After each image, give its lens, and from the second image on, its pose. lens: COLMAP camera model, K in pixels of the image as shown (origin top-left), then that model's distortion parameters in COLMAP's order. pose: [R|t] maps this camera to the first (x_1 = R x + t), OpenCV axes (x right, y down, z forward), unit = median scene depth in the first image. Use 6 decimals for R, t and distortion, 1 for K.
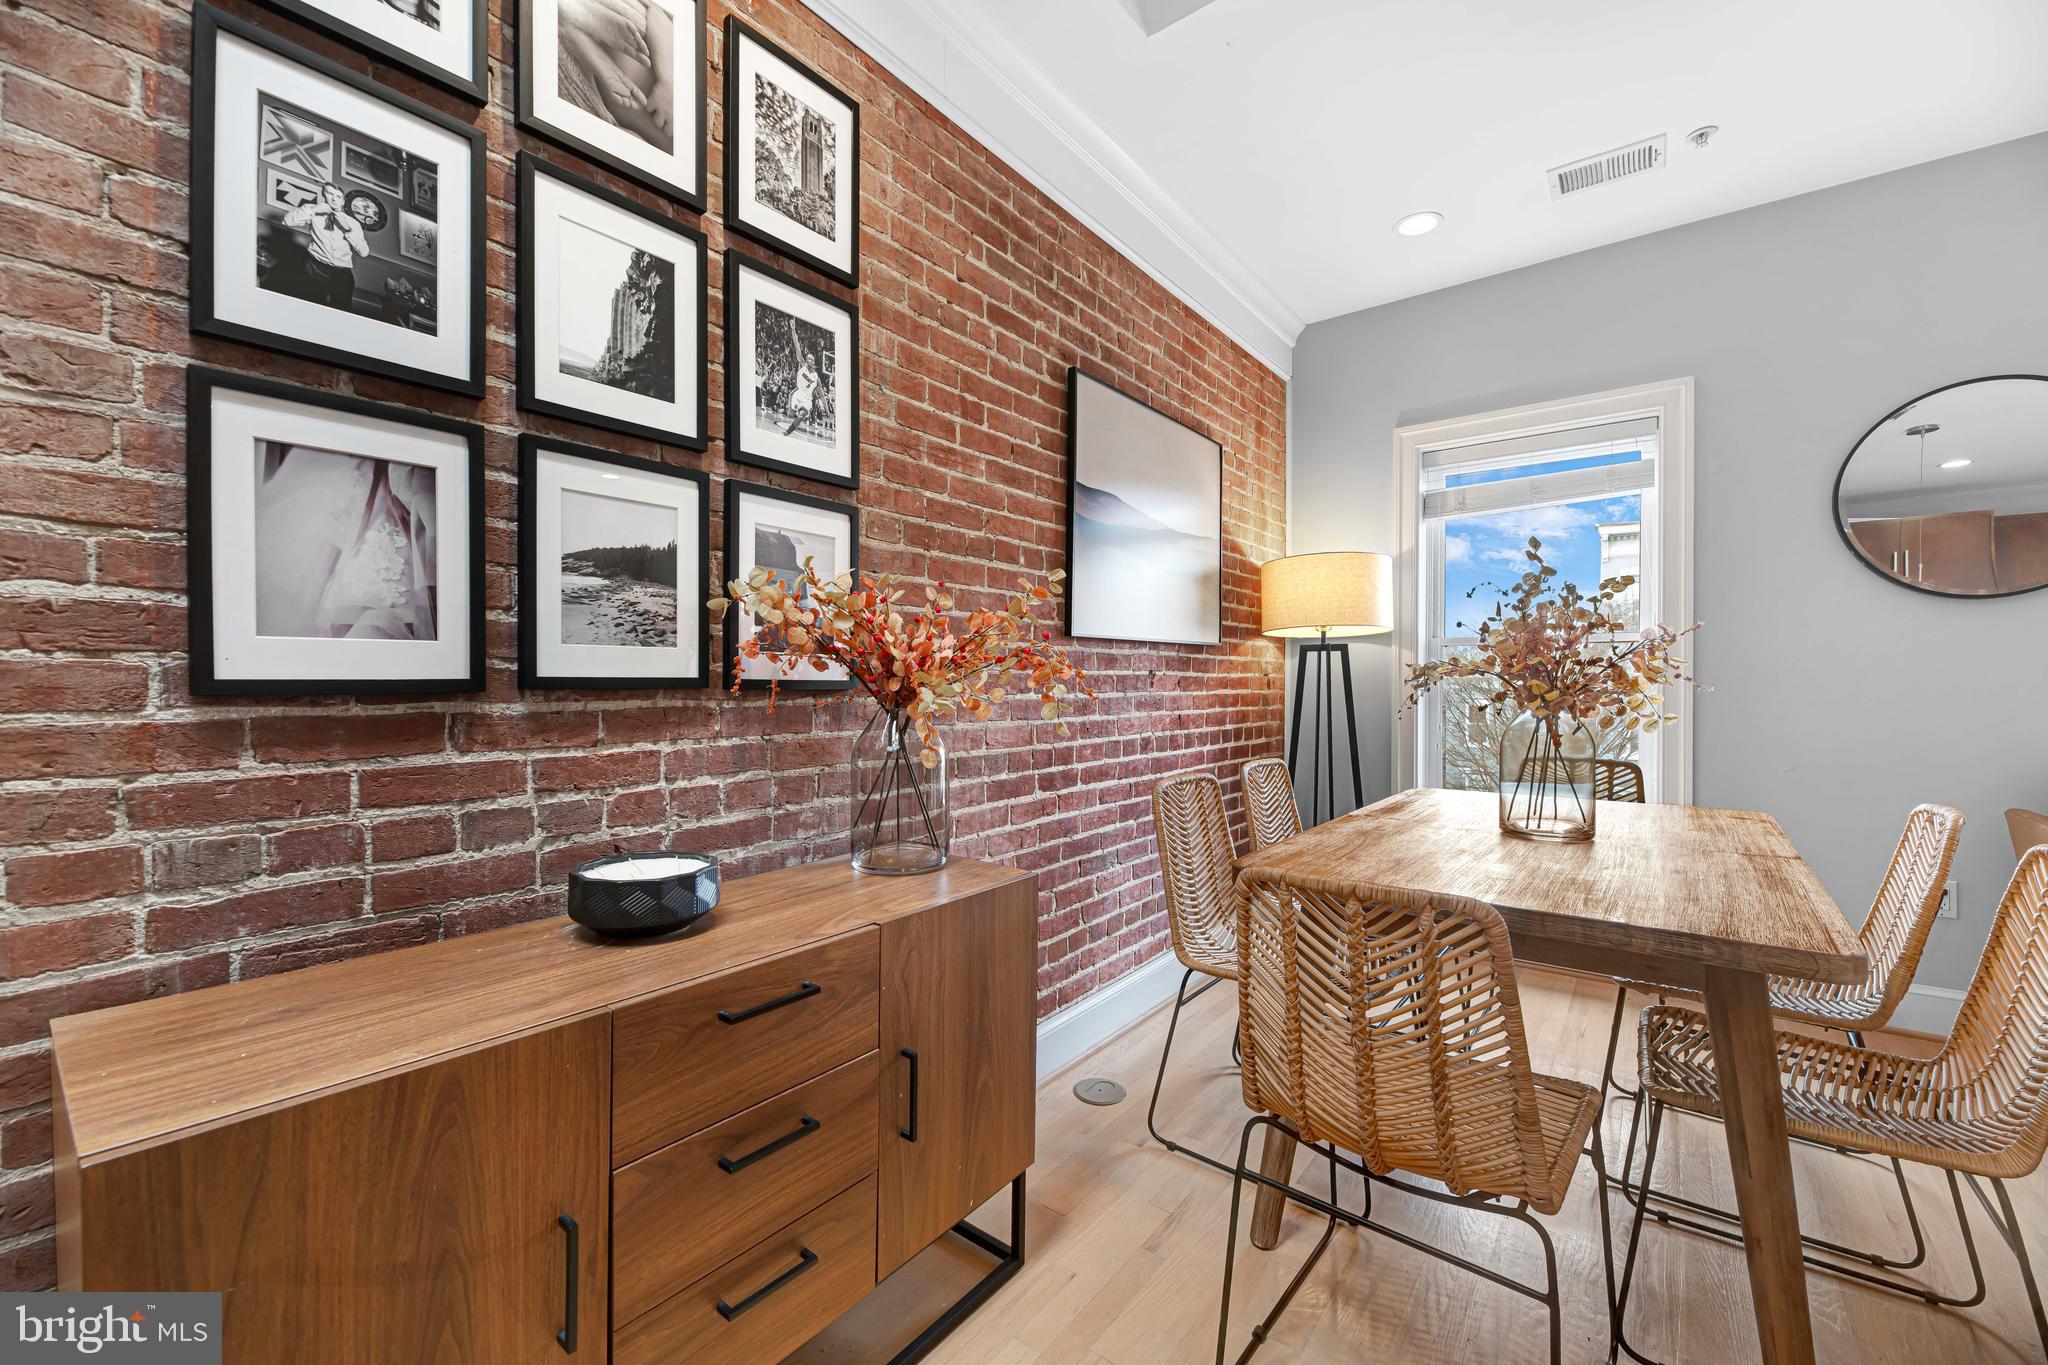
lens RADIAL K [[832.9, 0, 1038.2], [0, 832.9, 686.7], [0, 0, 1]] dist [-0.002743, -0.000606]
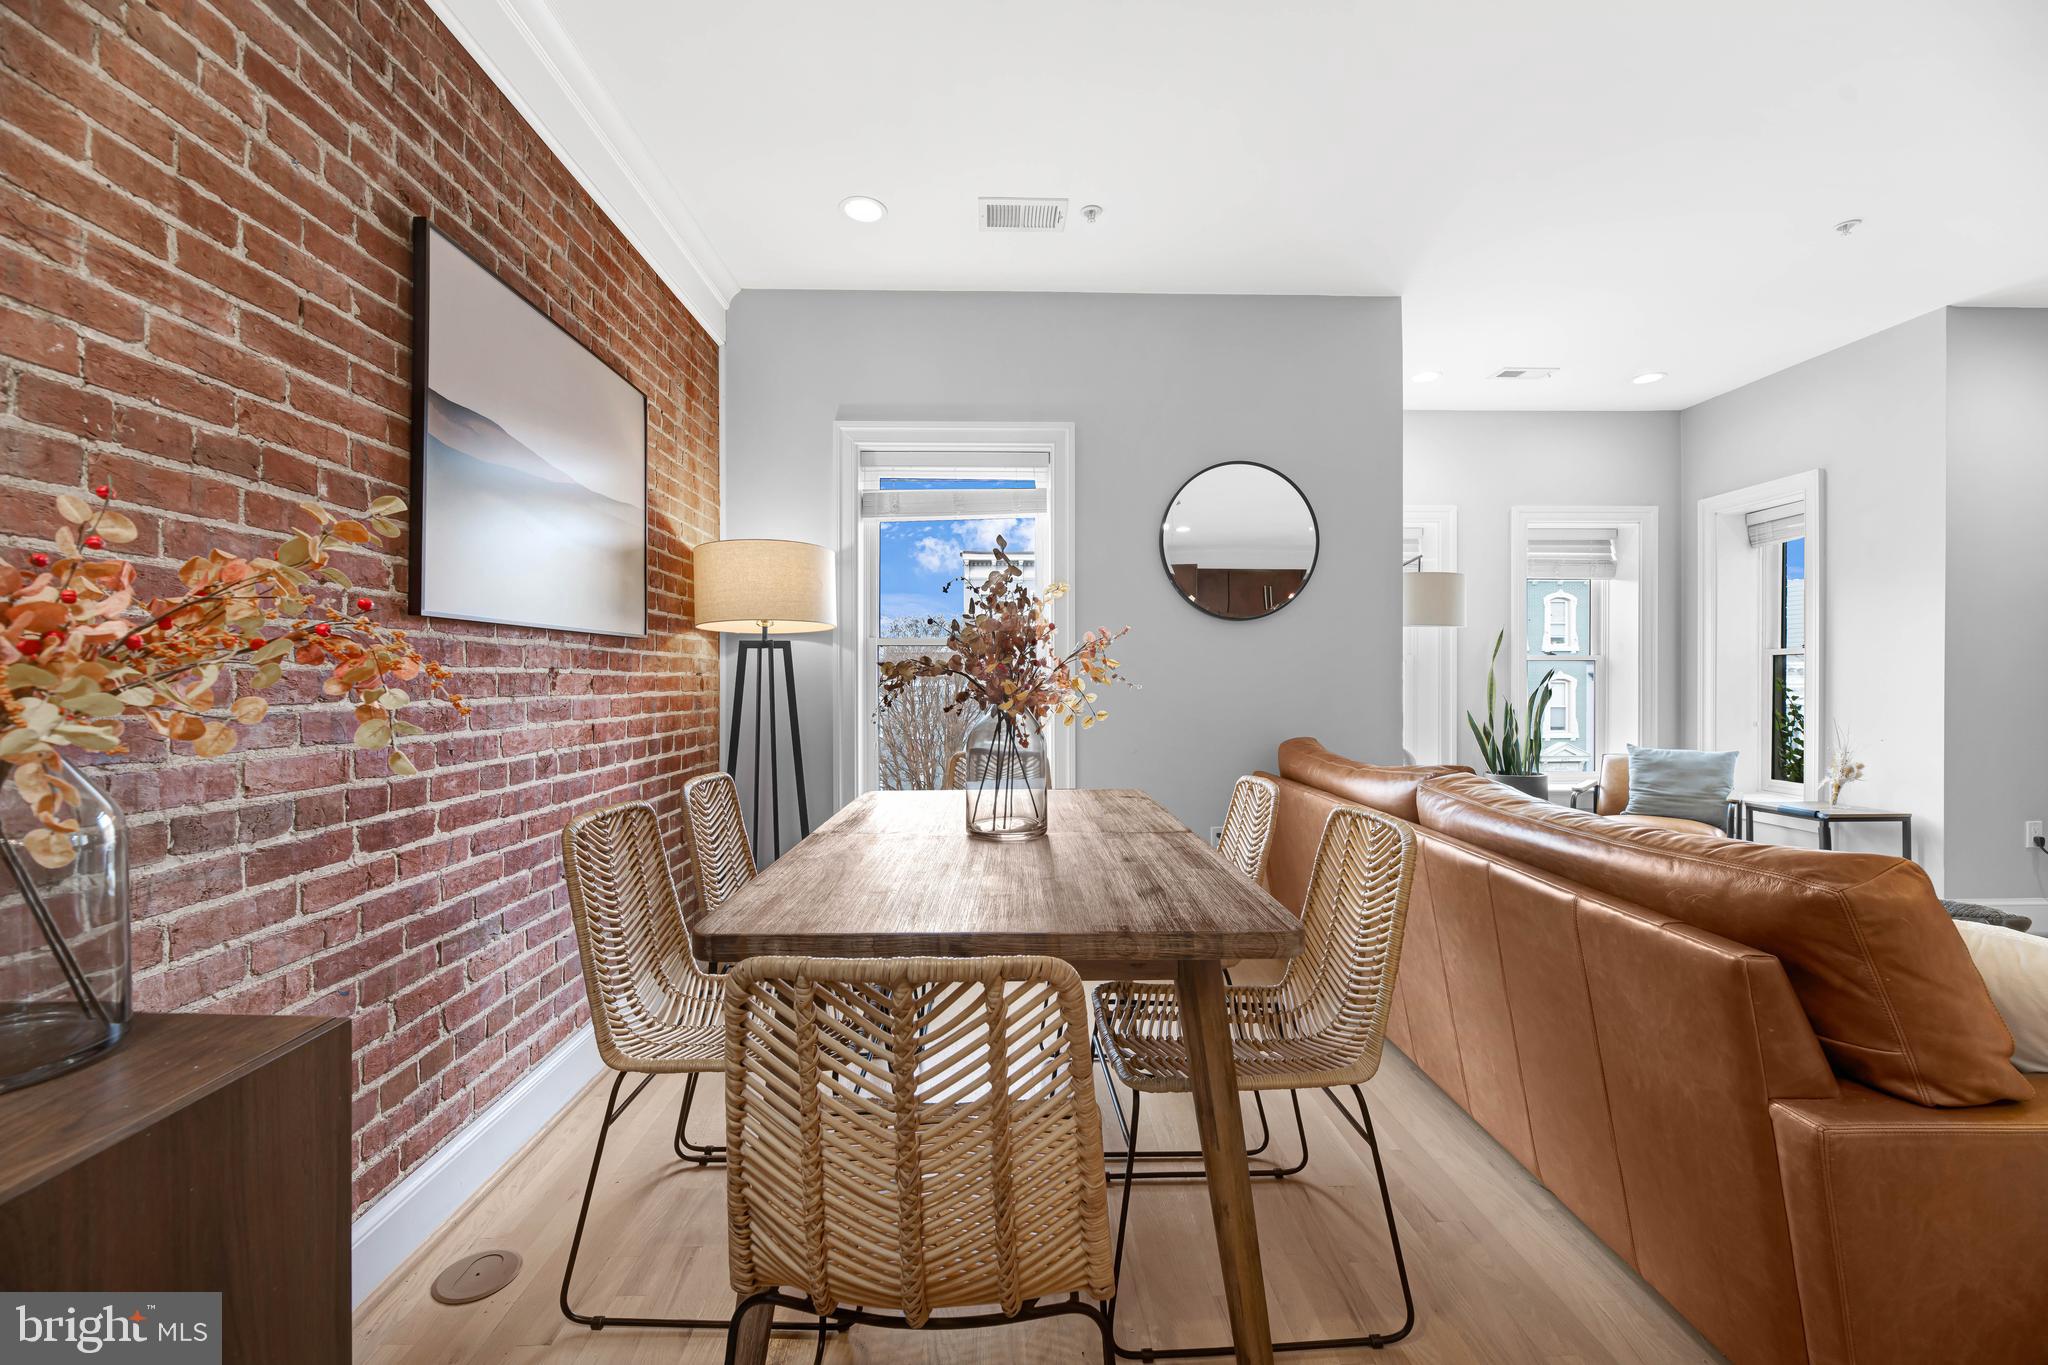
lens RADIAL K [[815.8, 0, 1024.1], [0, 815.8, 685.6], [0, 0, 1]] dist [-0.000010, -0.003197]
pose [[0.781589, -0.005299, 0.623771, 0.010165], [0.005484, 0.999984, 0.001623, -0.002422], [-0.623770, 0.002152, 0.781605, 0.191983]]
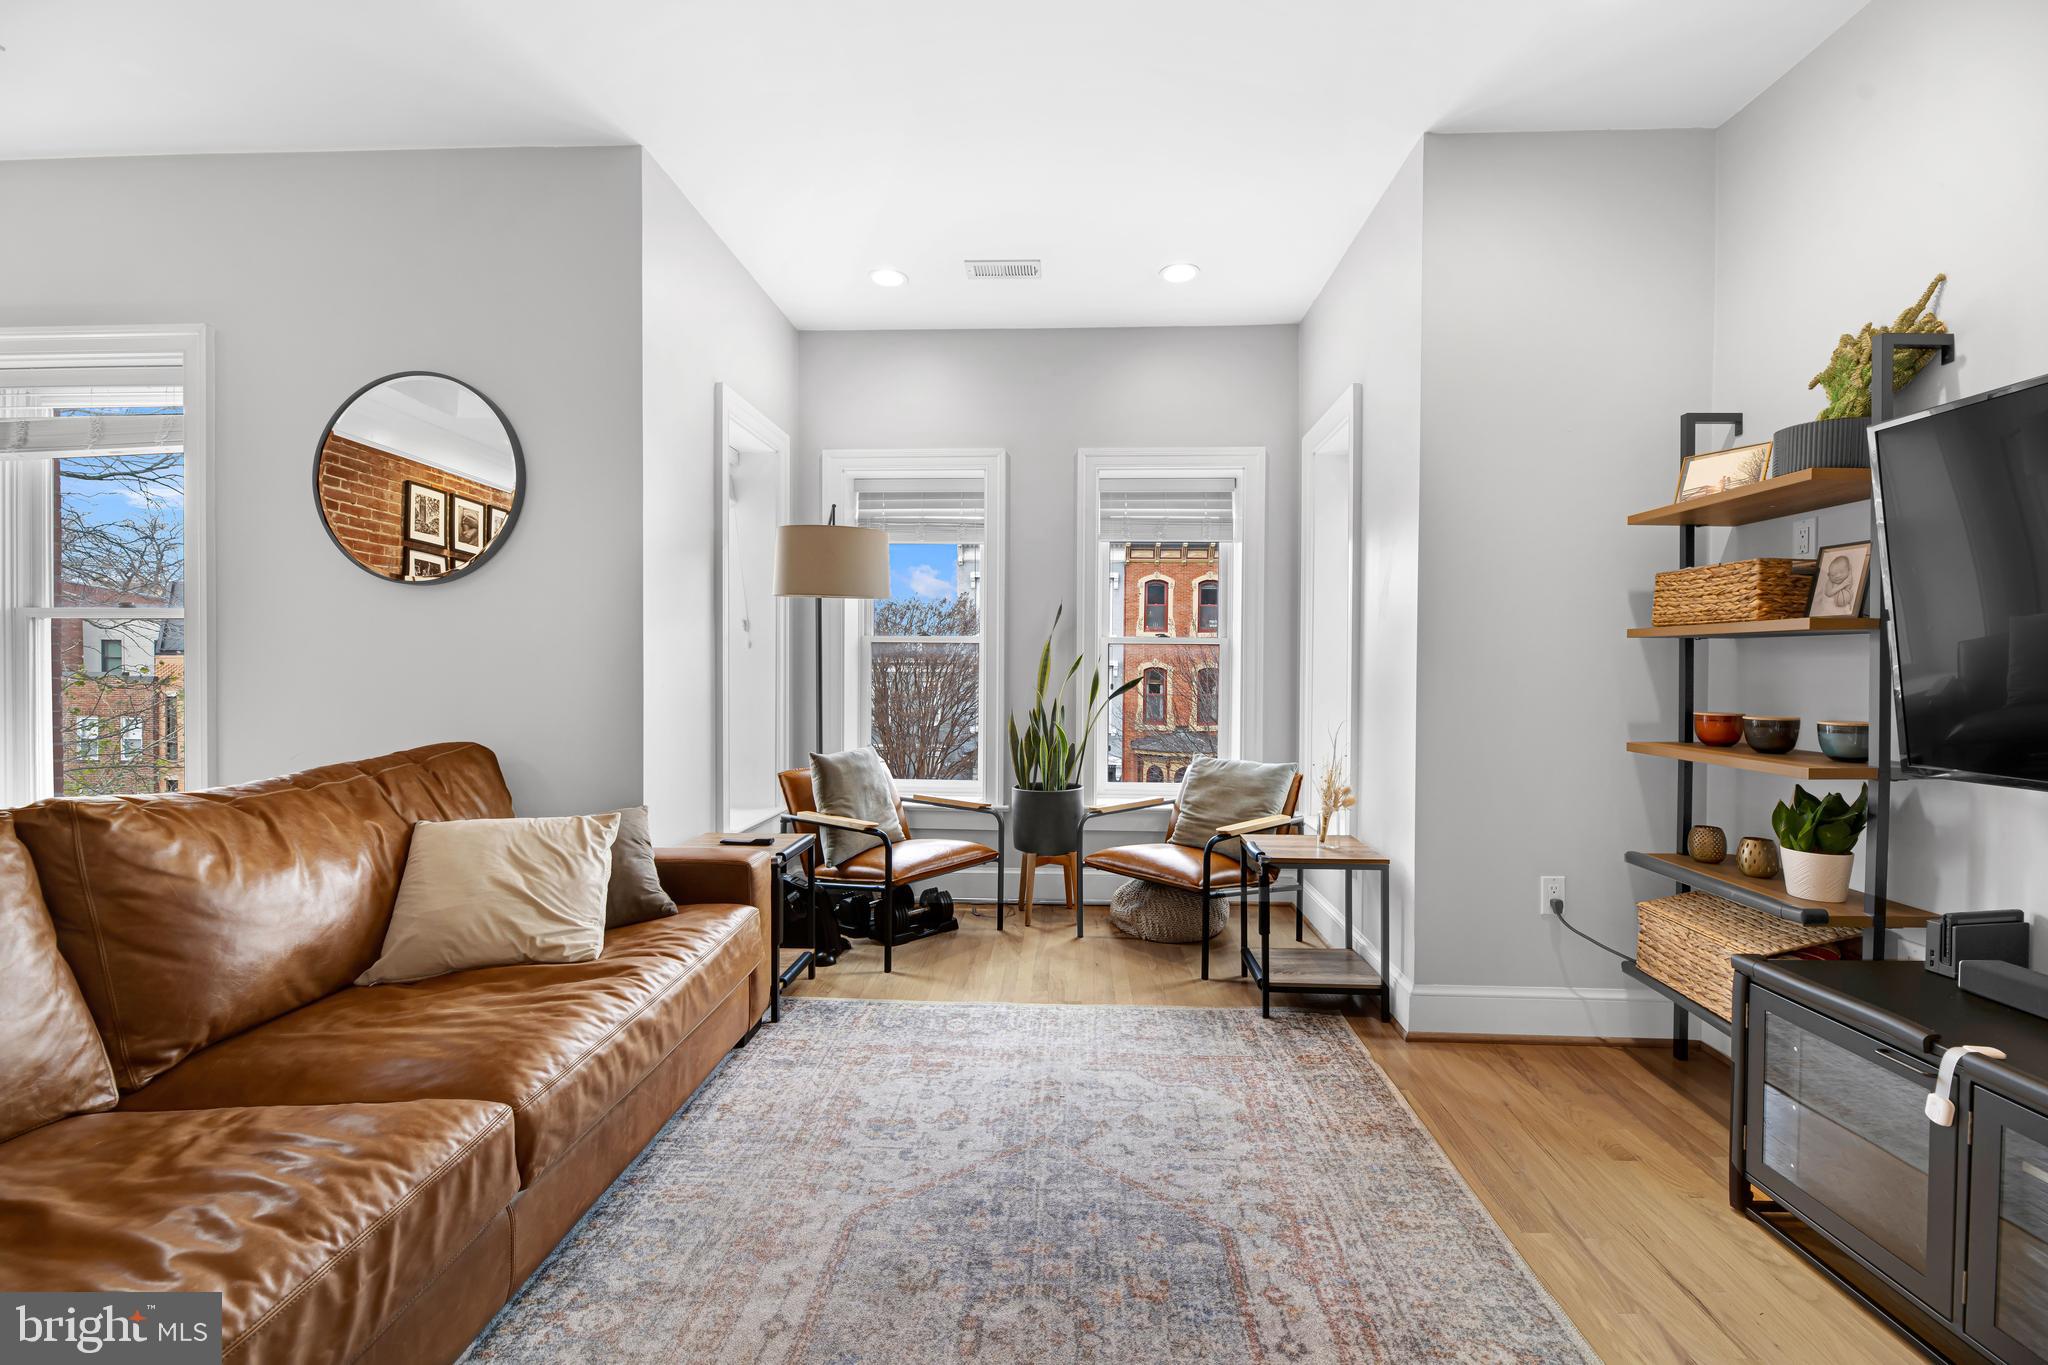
lens RADIAL K [[828.6, 0, 1037.6], [0, 828.6, 678.0], [0, 0, 1]] dist [-0.001651, -0.001987]
pose [[0.819300, -0.003638, 0.573353, 1.319500], [-0.002149, 0.999953, 0.009416, -0.001386], [-0.573361, -0.008947, 0.819254, -0.314172]]
